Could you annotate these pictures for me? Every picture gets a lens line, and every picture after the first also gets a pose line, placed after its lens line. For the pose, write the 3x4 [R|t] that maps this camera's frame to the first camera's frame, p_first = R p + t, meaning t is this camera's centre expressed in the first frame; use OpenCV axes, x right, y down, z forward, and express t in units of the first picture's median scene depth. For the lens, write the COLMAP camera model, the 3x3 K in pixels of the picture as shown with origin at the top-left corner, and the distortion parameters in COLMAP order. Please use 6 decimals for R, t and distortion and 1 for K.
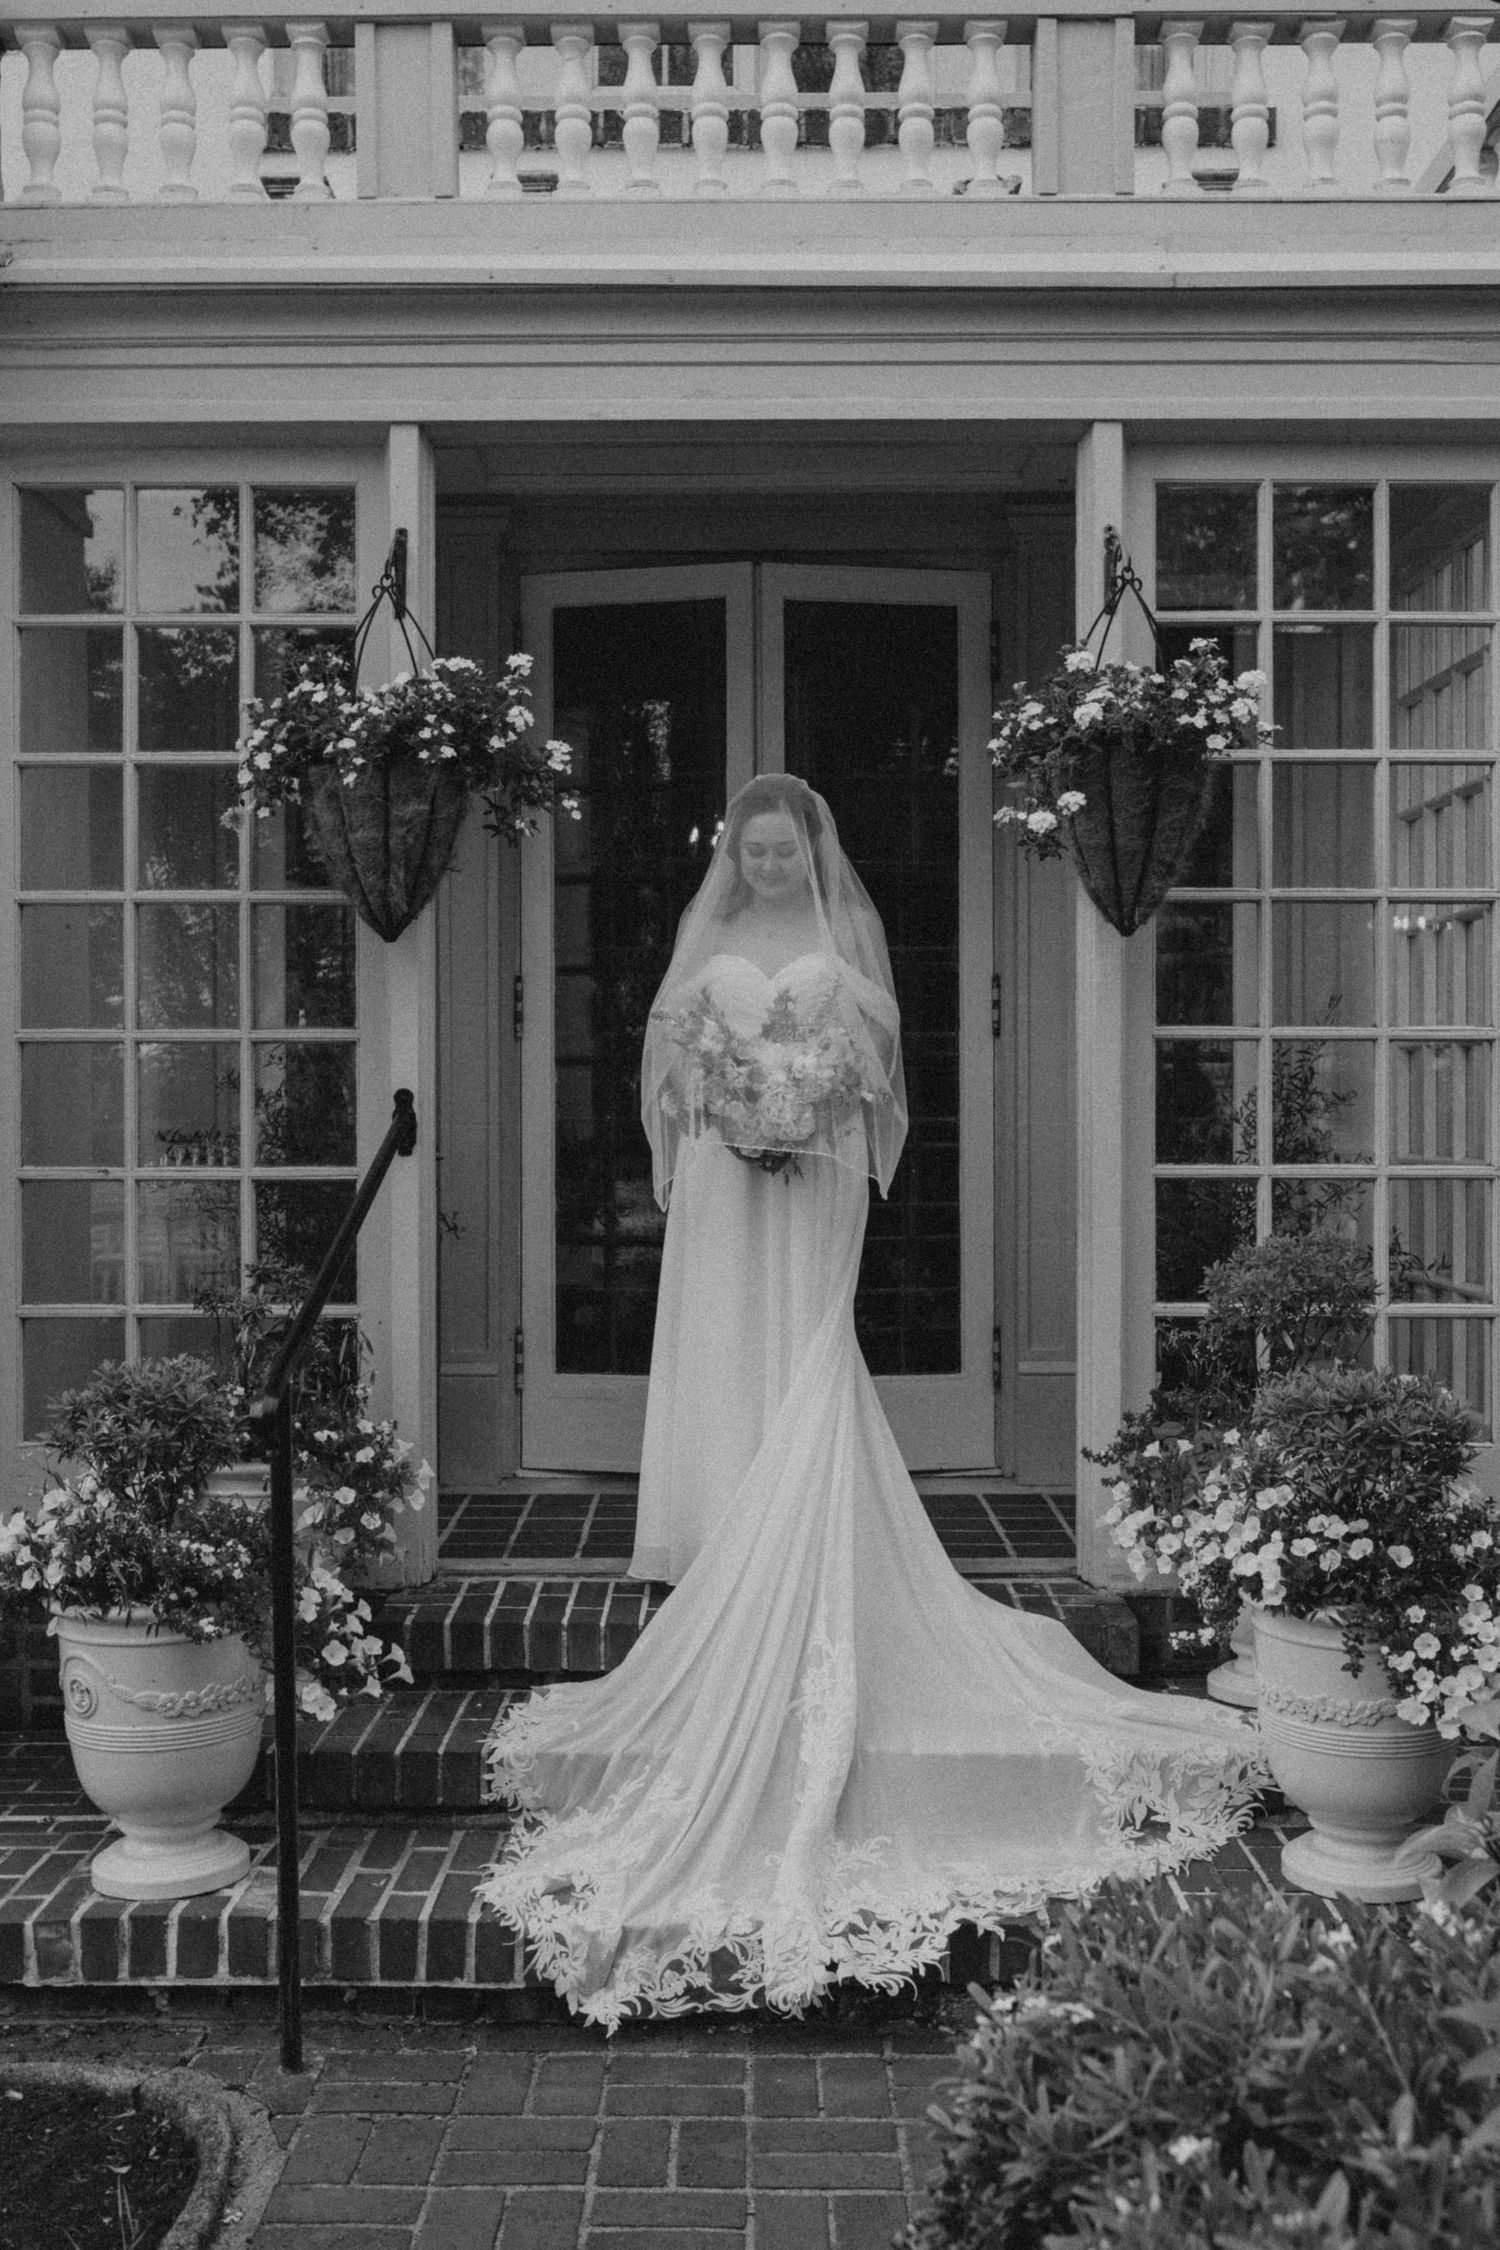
lens RADIAL K [[2247.0, 0, 716.3], [0, 2247.0, 1123.8], [0, 0, 1]] dist [-0.007320, 0.000761]
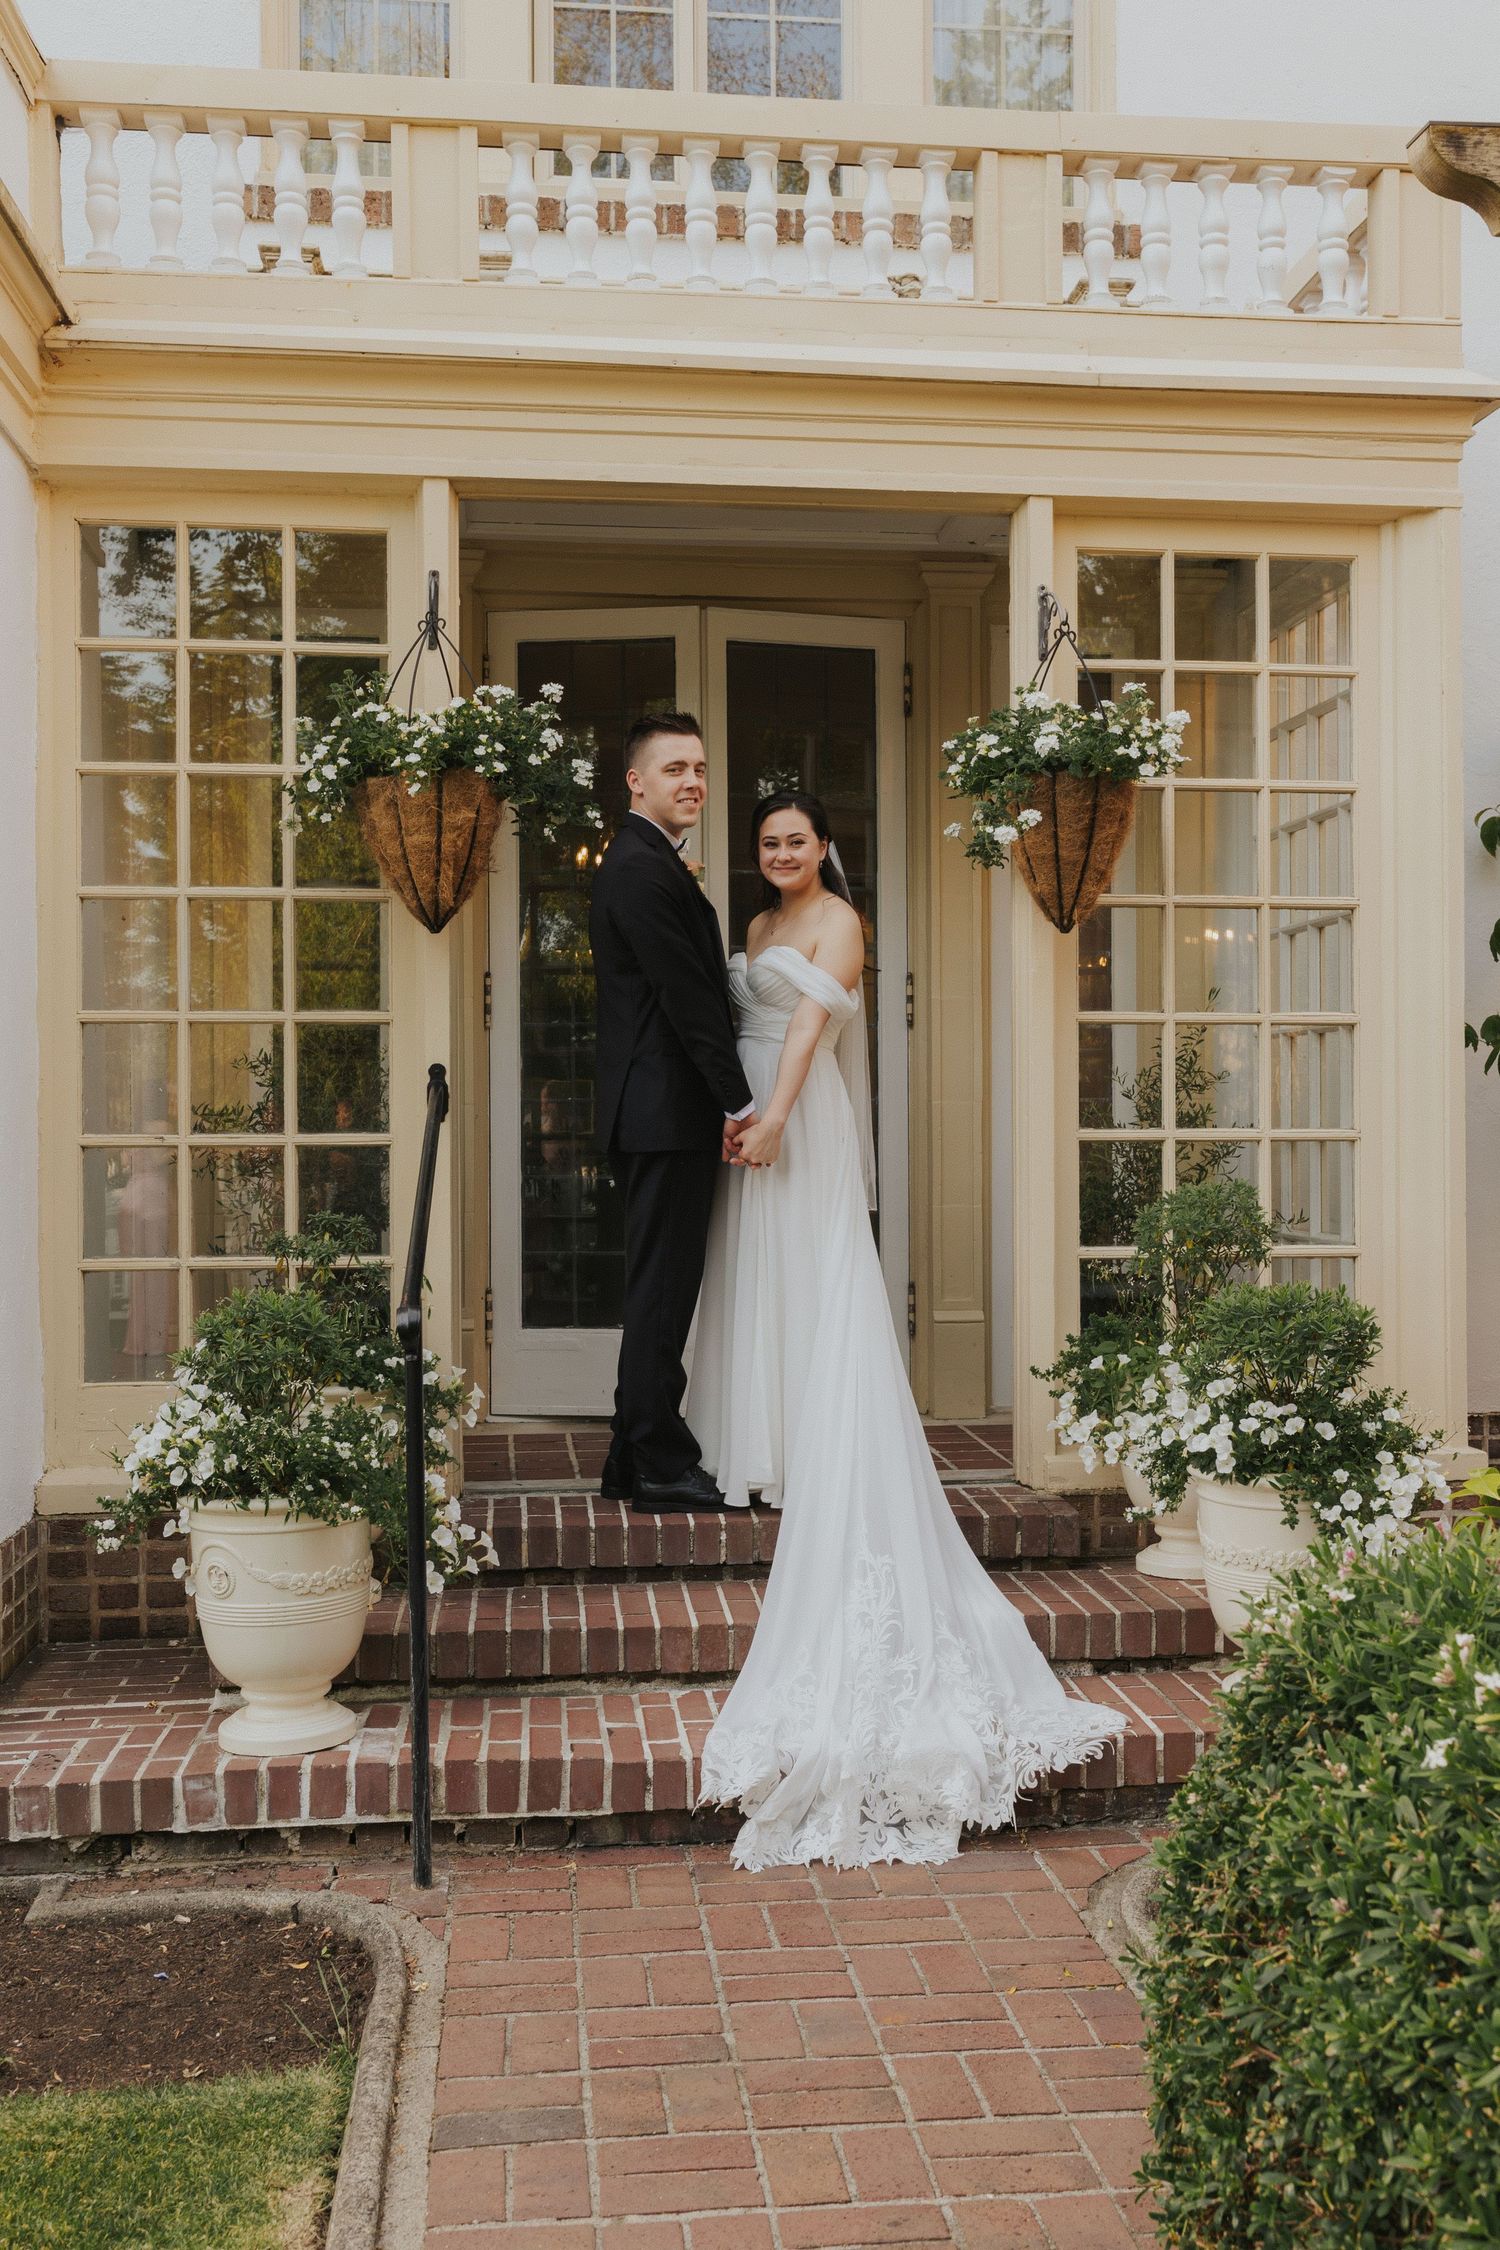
lens RADIAL K [[2194.8, 0, 746.3], [0, 2194.8, 1129.5], [0, 0, 1]] dist [0.013081, -0.009843]
pose [[0.992332, -0.002787, 0.123570, -0.129558], [0.003766, 0.999963, -0.007689, 0.028758], [-0.123544, 0.008095, 0.992306, -0.128916]]
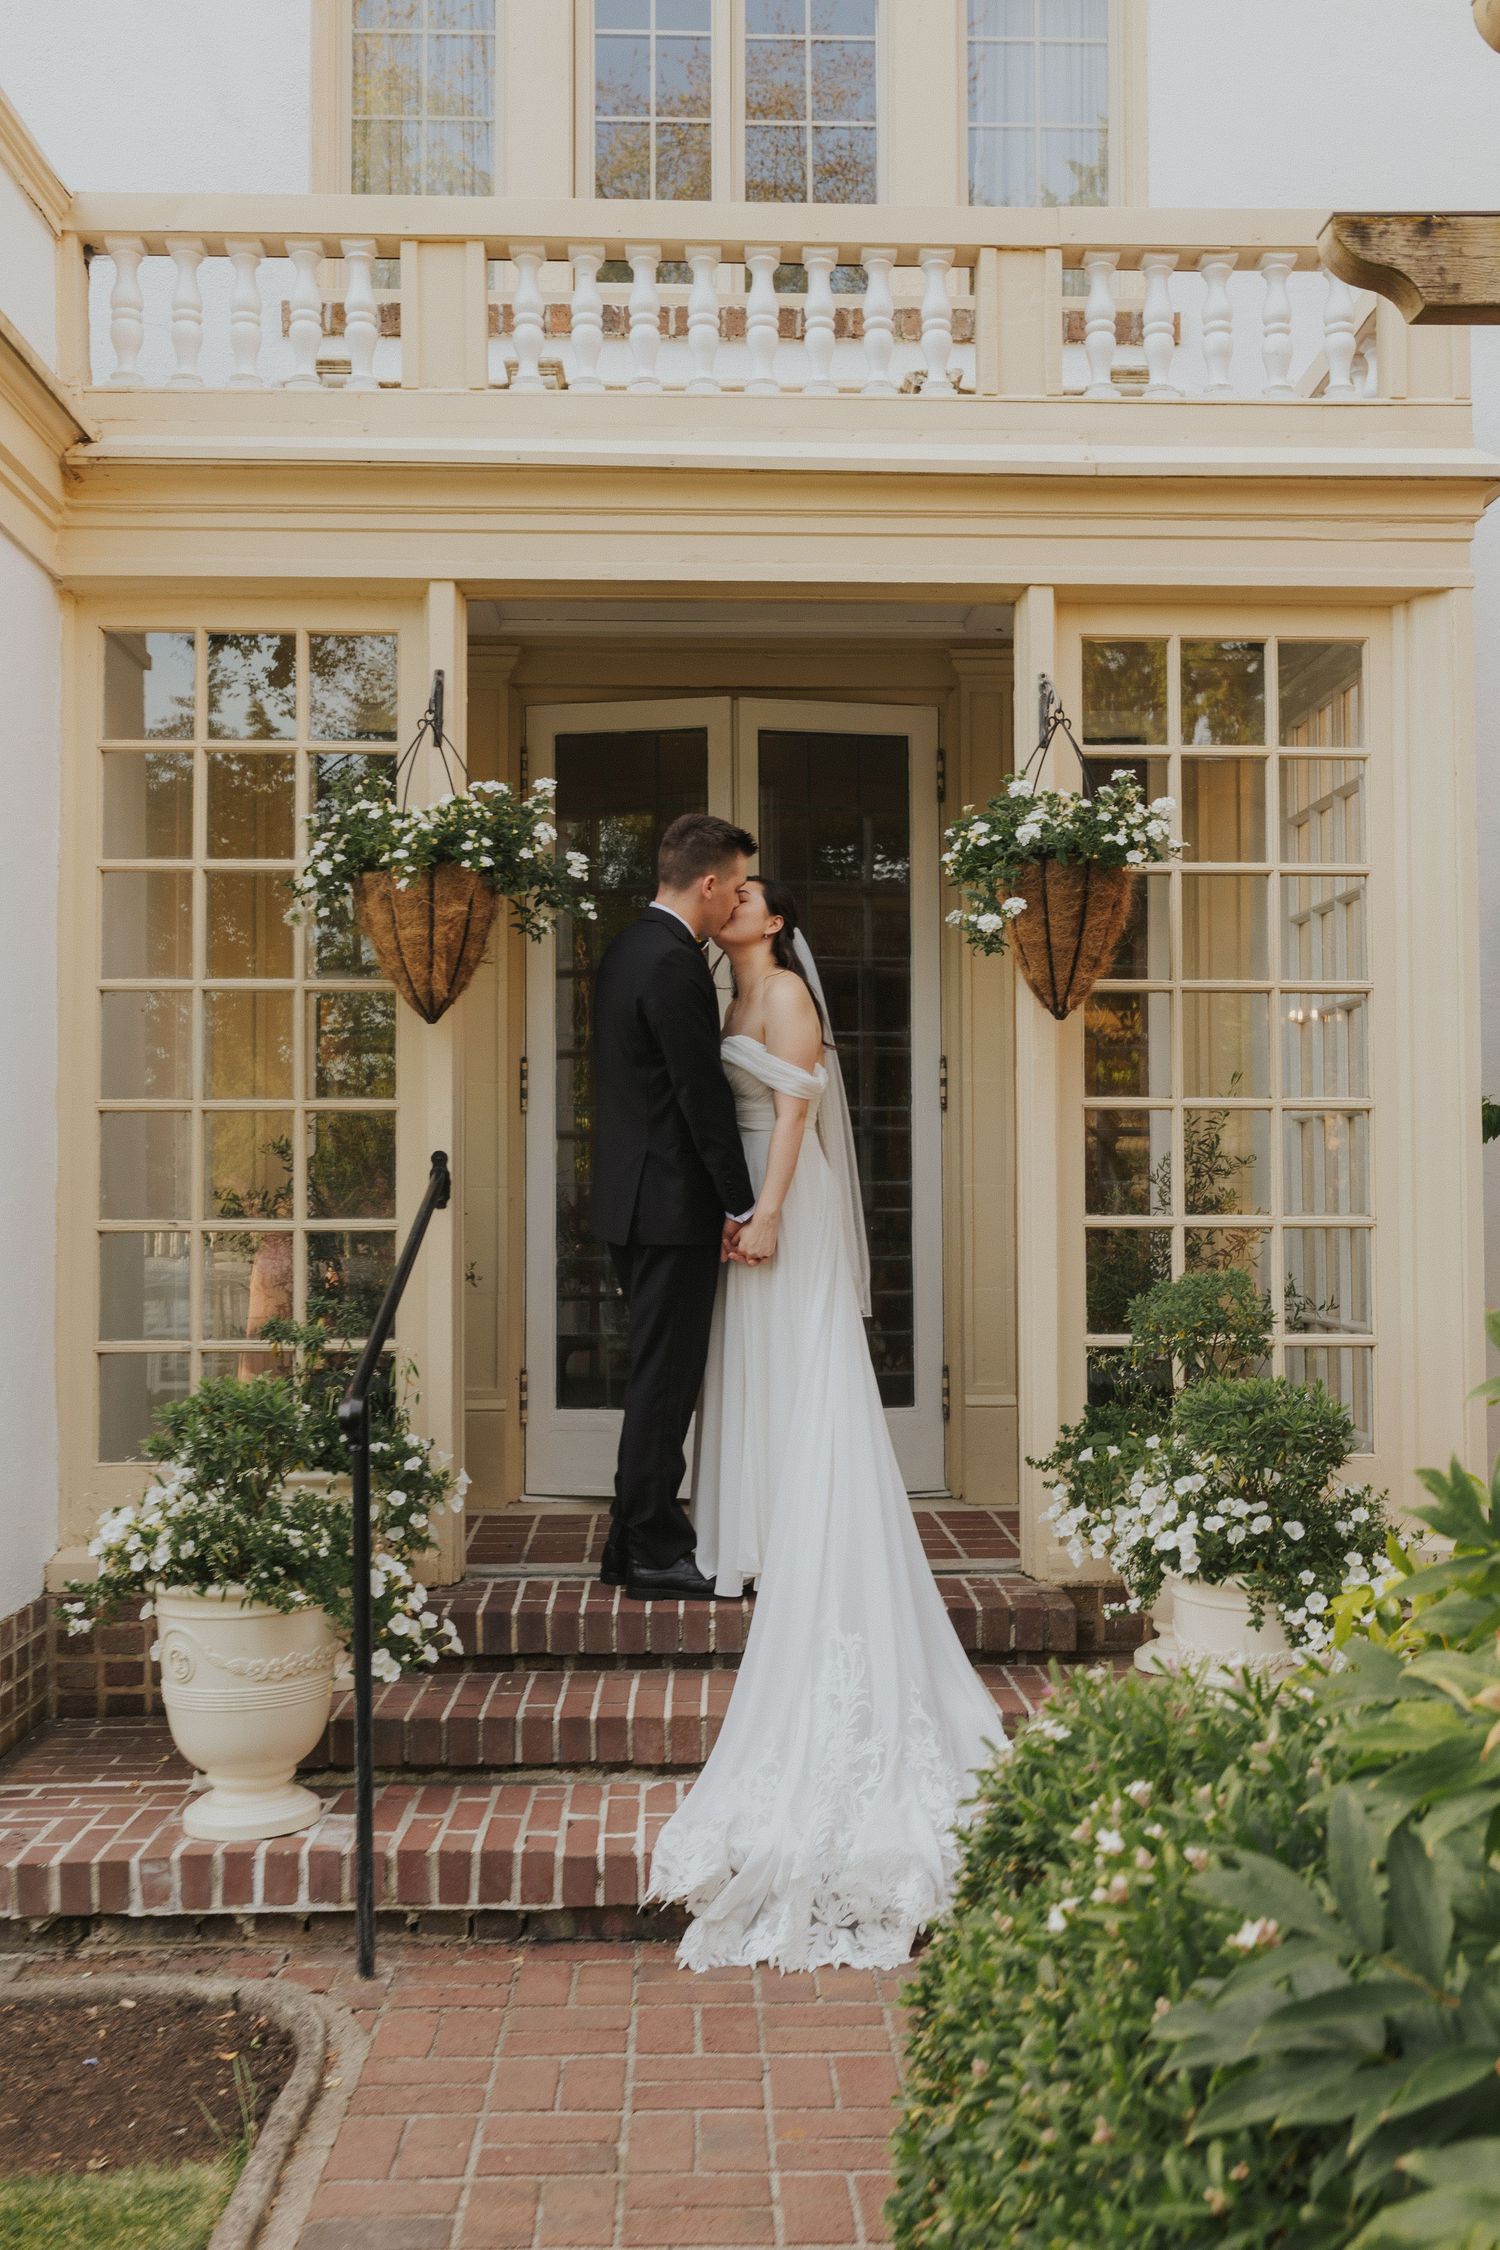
lens RADIAL K [[2166.0, 0, 750.0], [0, 2166.0, 1125.0], [0, 0, 1]] dist [0.014341, -0.014182]
pose [[0.998976, 0.000066, 0.045237, -0.032032], [0.001780, 0.999167, -0.040774, 0.018041], [-0.045202, 0.040813, 0.998144, -0.127797]]
